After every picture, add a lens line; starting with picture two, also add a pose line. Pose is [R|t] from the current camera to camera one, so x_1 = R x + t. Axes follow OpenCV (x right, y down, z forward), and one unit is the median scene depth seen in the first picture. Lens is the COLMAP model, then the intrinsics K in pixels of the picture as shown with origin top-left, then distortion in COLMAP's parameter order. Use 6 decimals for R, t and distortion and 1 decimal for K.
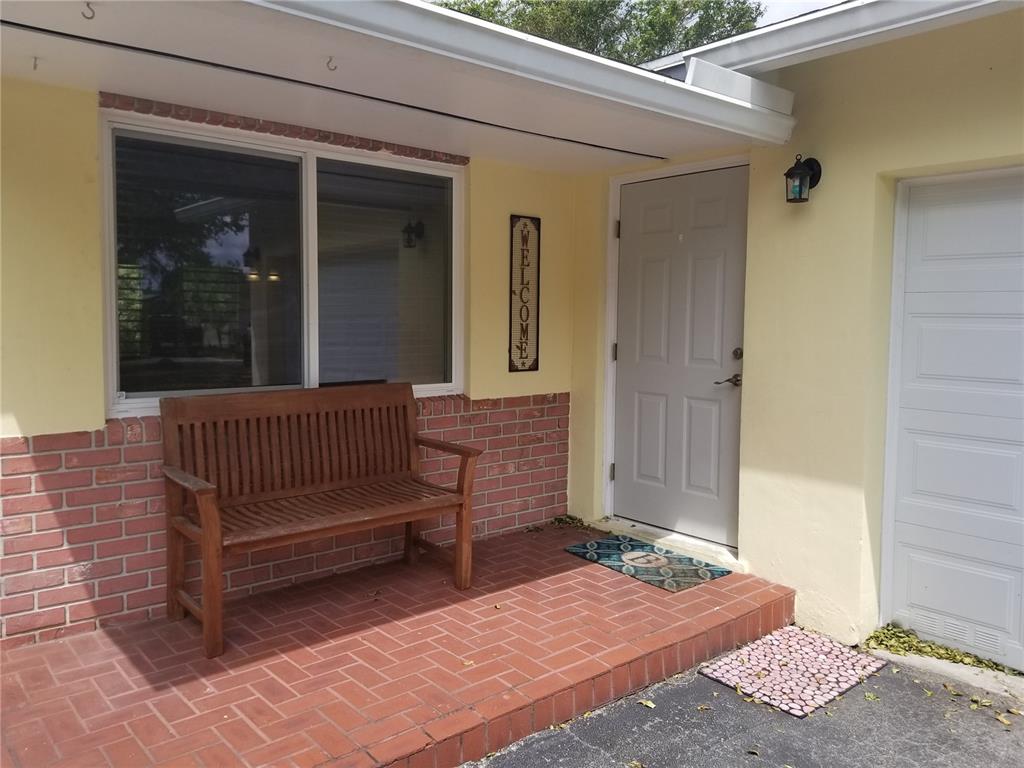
lens RADIAL K [[803.7, 0, 509.7], [0, 803.7, 381.9], [0, 0, 1]] dist [0.080074, -0.118012]
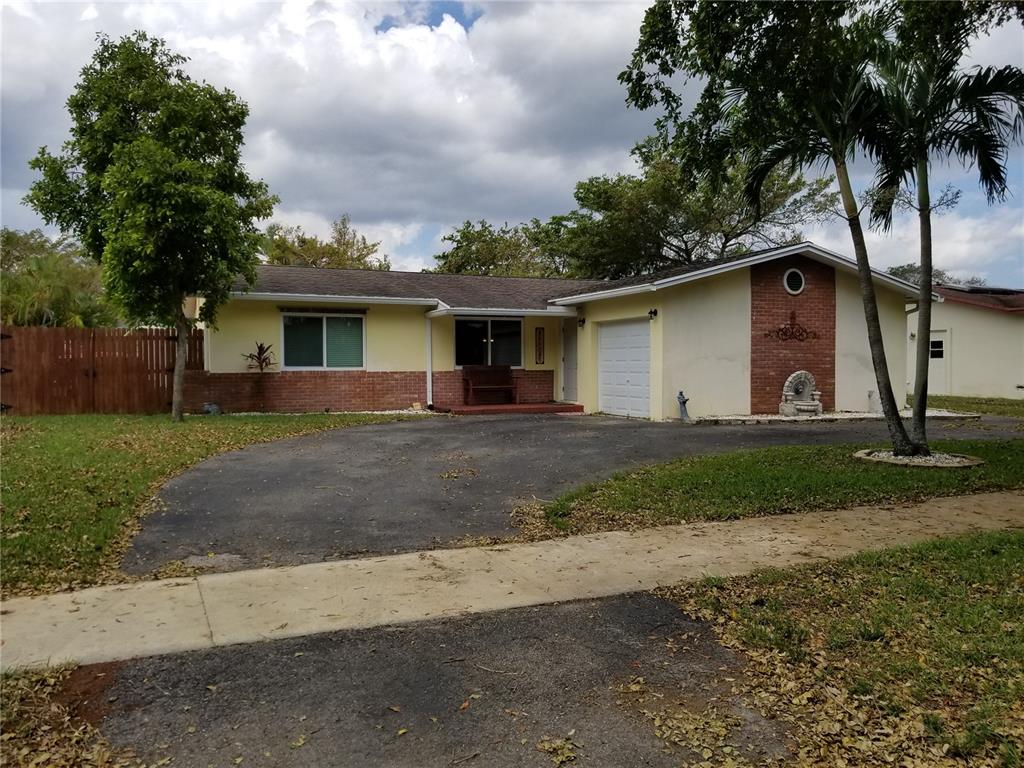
lens RADIAL K [[803.7, 0, 512.3], [0, 803.7, 384.6], [0, 0, 1]] dist [0.080074, -0.118012]
pose [[0.957673, -0.012407, -0.287591, 1.213766], [-0.003698, 0.998458, -0.055387, 0.365173], [0.287835, 0.054106, 0.956150, -3.409884]]
